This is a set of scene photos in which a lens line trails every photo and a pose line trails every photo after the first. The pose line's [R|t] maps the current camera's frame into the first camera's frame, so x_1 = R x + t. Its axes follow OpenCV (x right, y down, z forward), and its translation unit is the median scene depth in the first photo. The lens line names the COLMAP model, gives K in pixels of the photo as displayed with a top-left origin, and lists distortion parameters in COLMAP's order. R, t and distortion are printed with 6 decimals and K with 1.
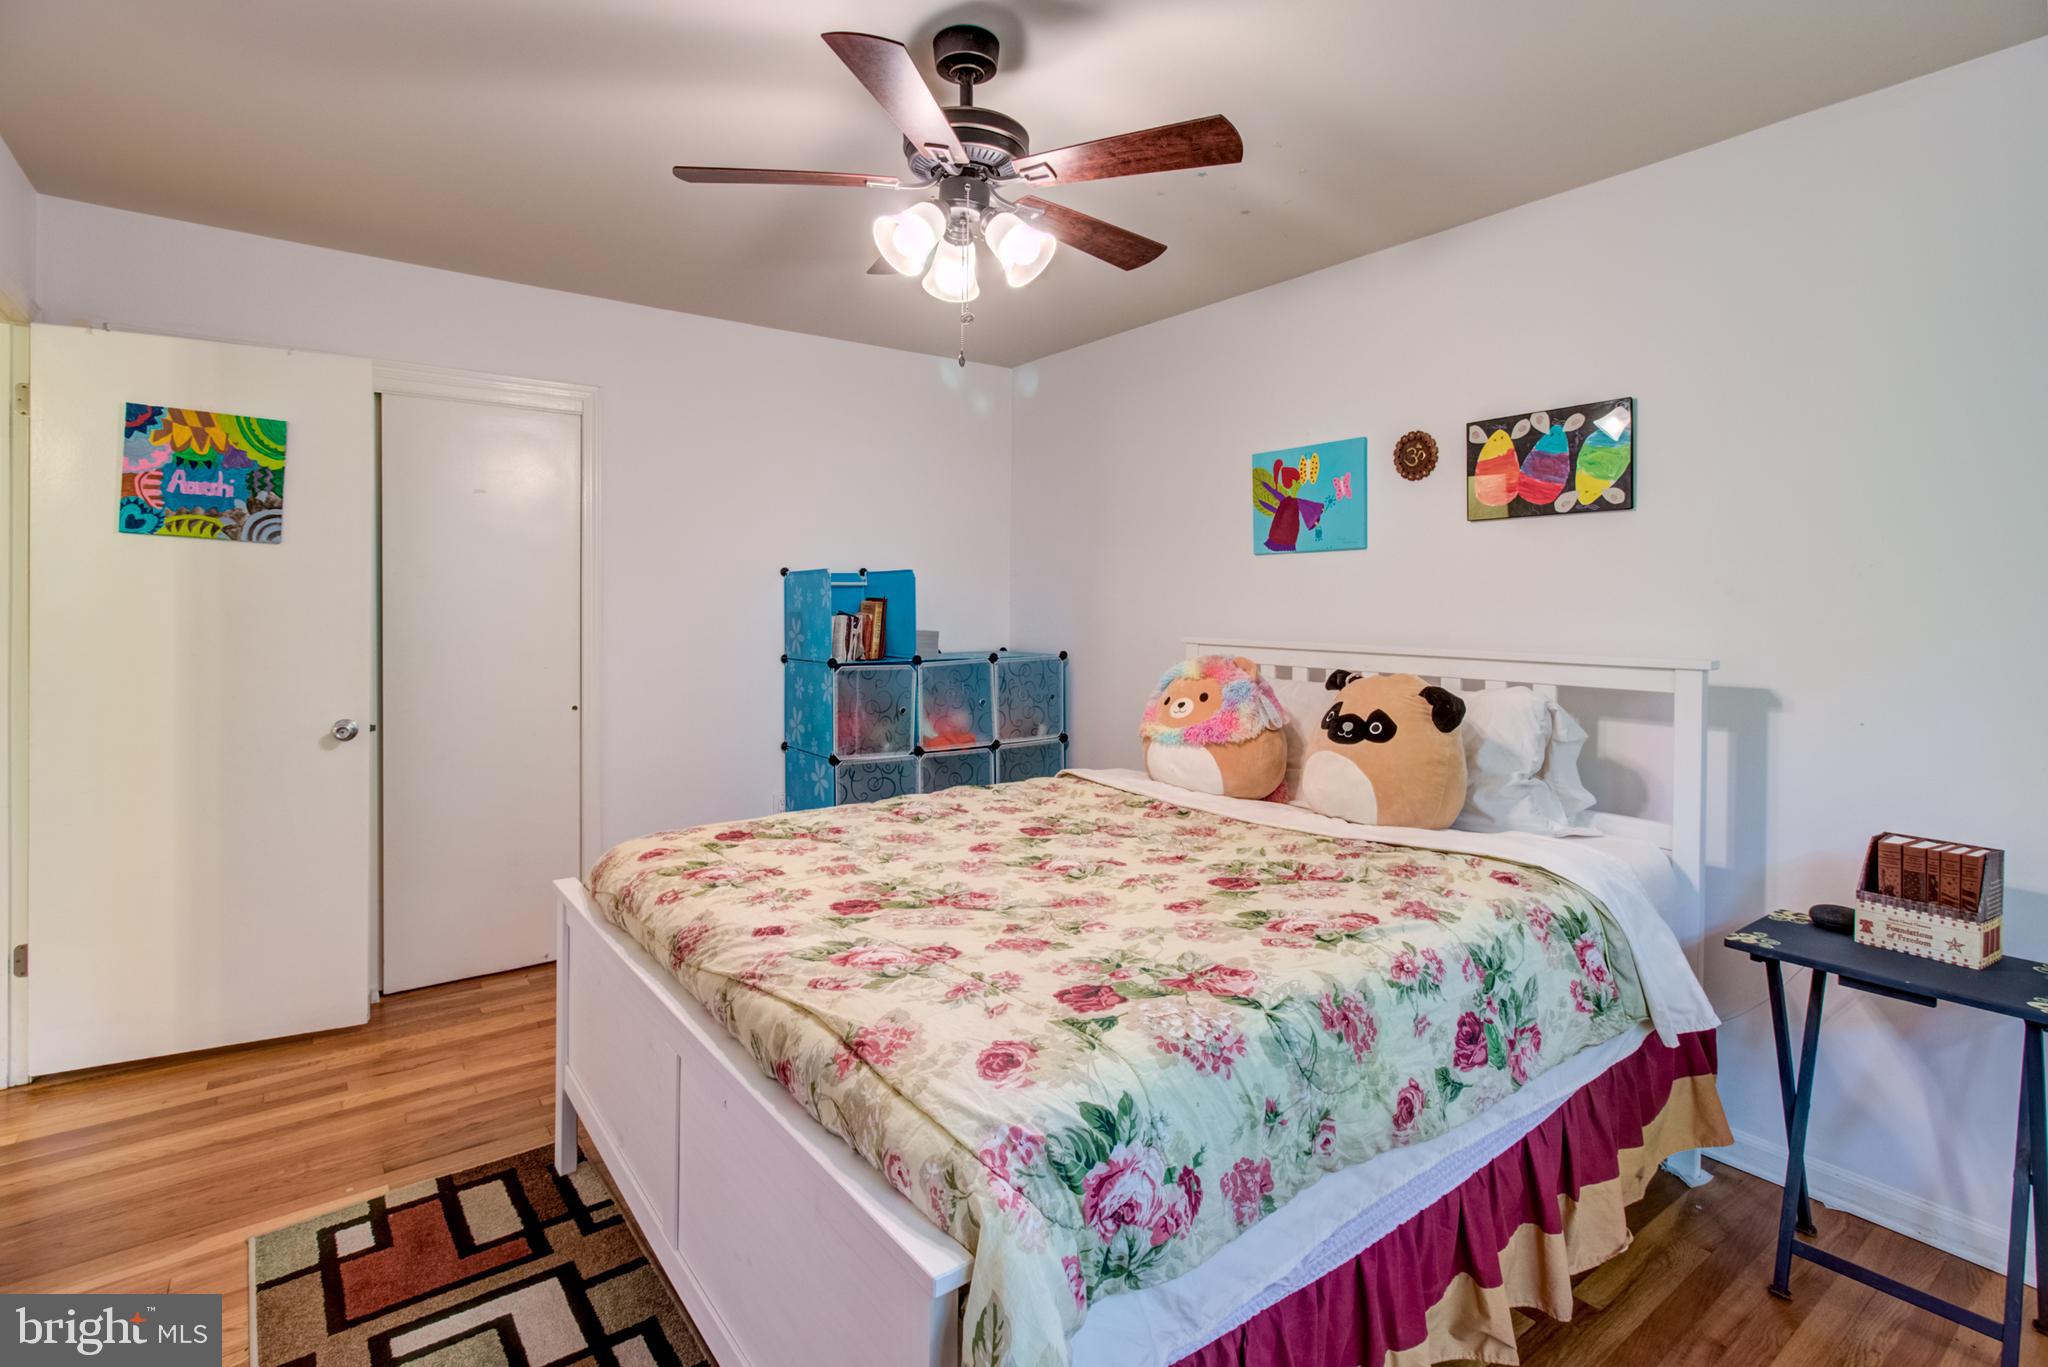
lens RADIAL K [[970.7, 0, 1017.8], [0, 970.7, 609.3], [0, 0, 1]] dist [-0.001023, -0.000570]
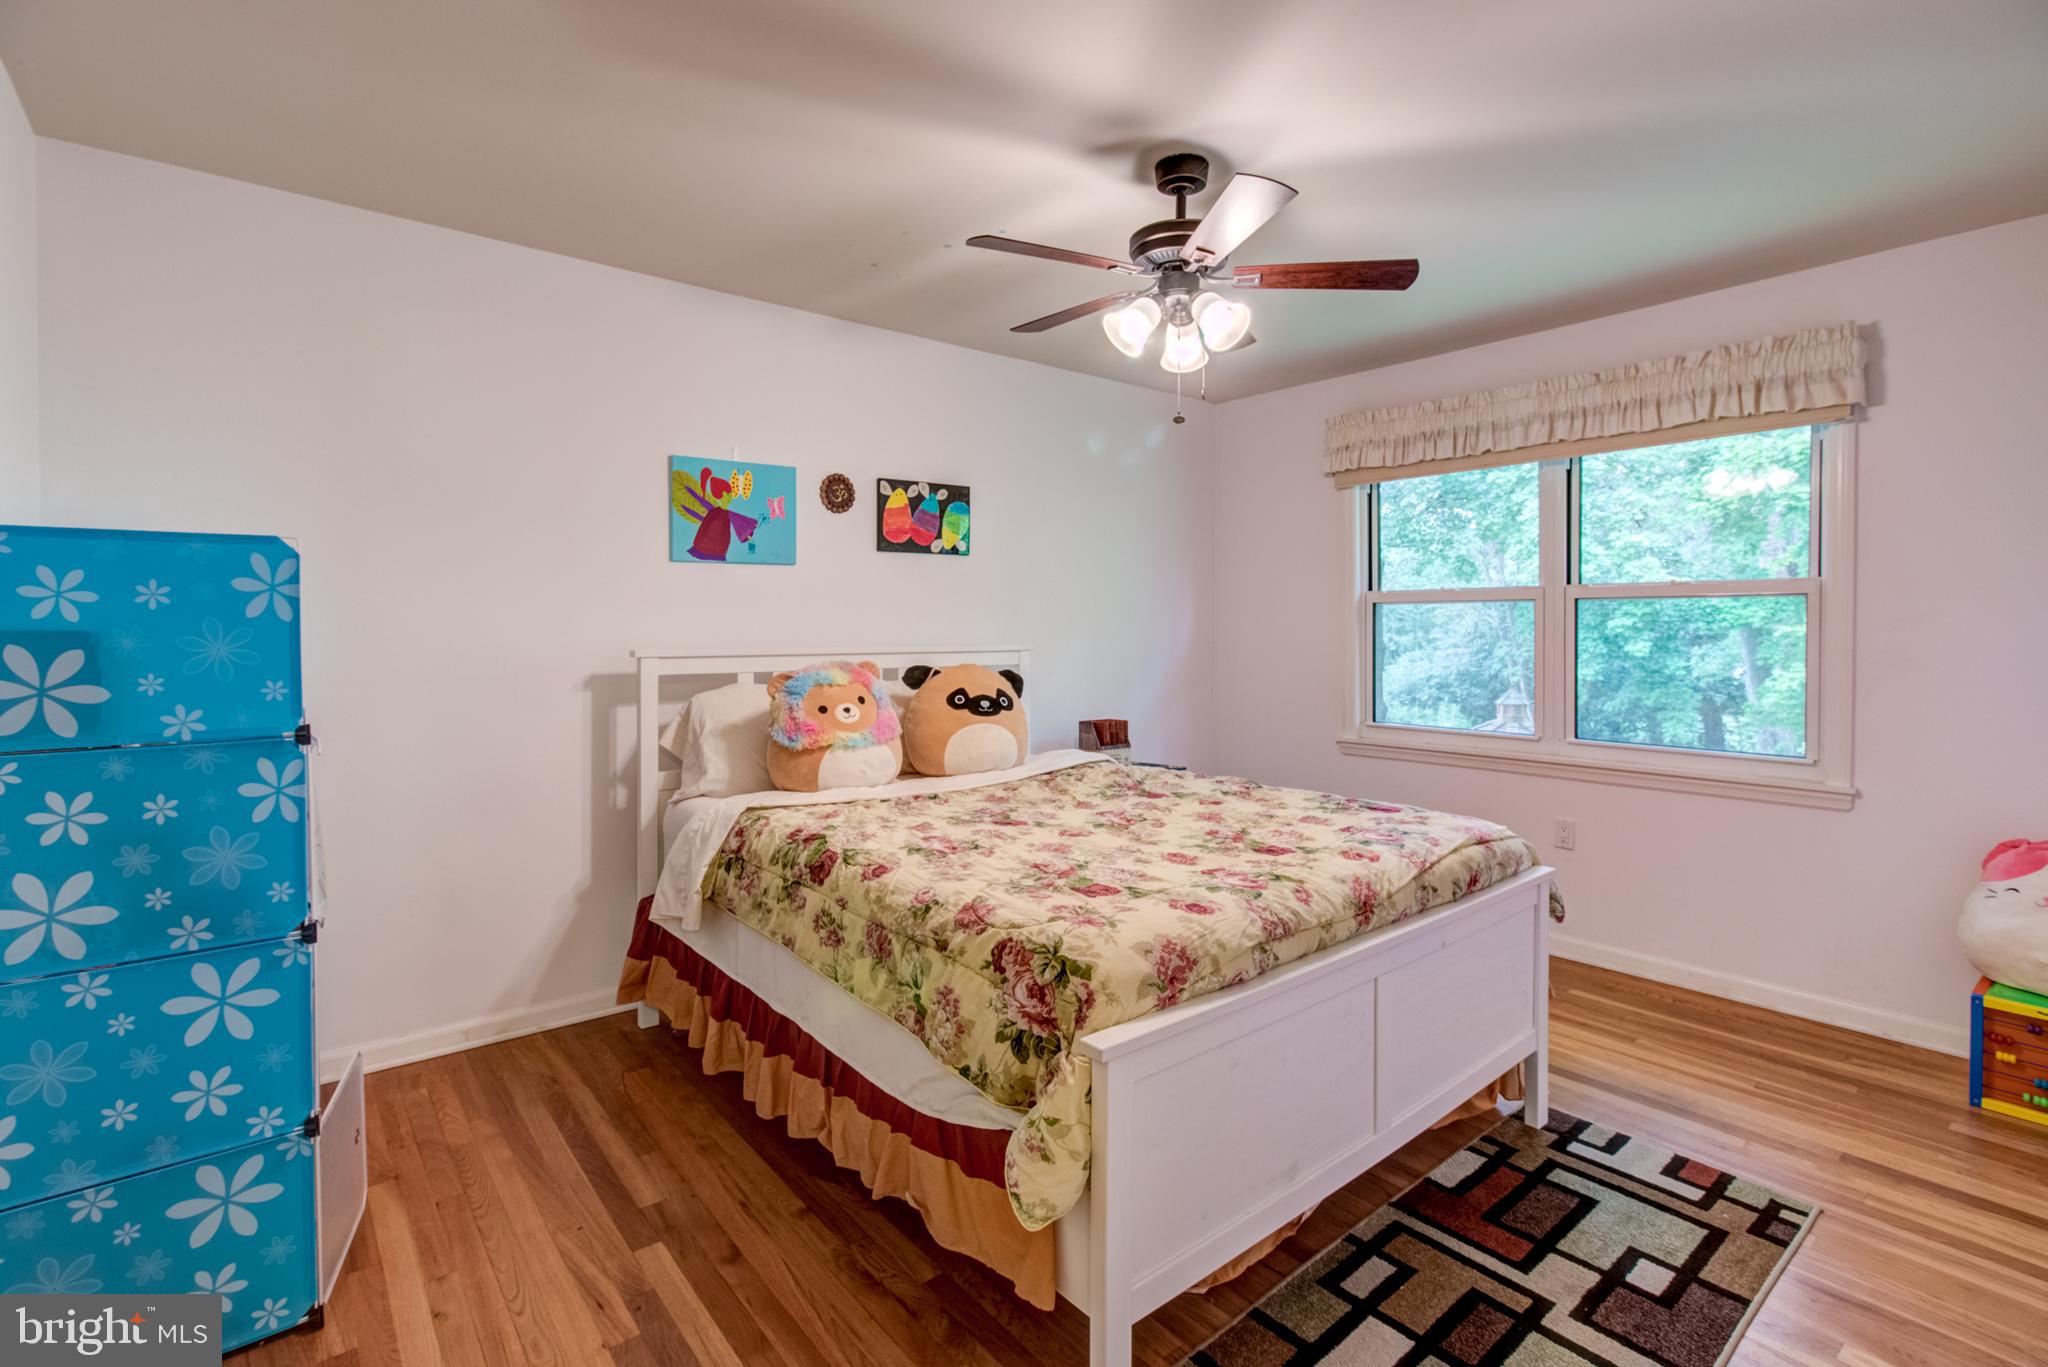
lens RADIAL K [[959.3, 0, 1031.9], [0, 959.3, 642.2], [0, 0, 1]] dist [-0.032304, 0.022126]
pose [[-0.040683, -0.028053, 0.998778, -0.864369], [0.005457, 0.999585, 0.028298, -0.002209], [-0.999157, 0.006602, -0.040513, 0.844440]]
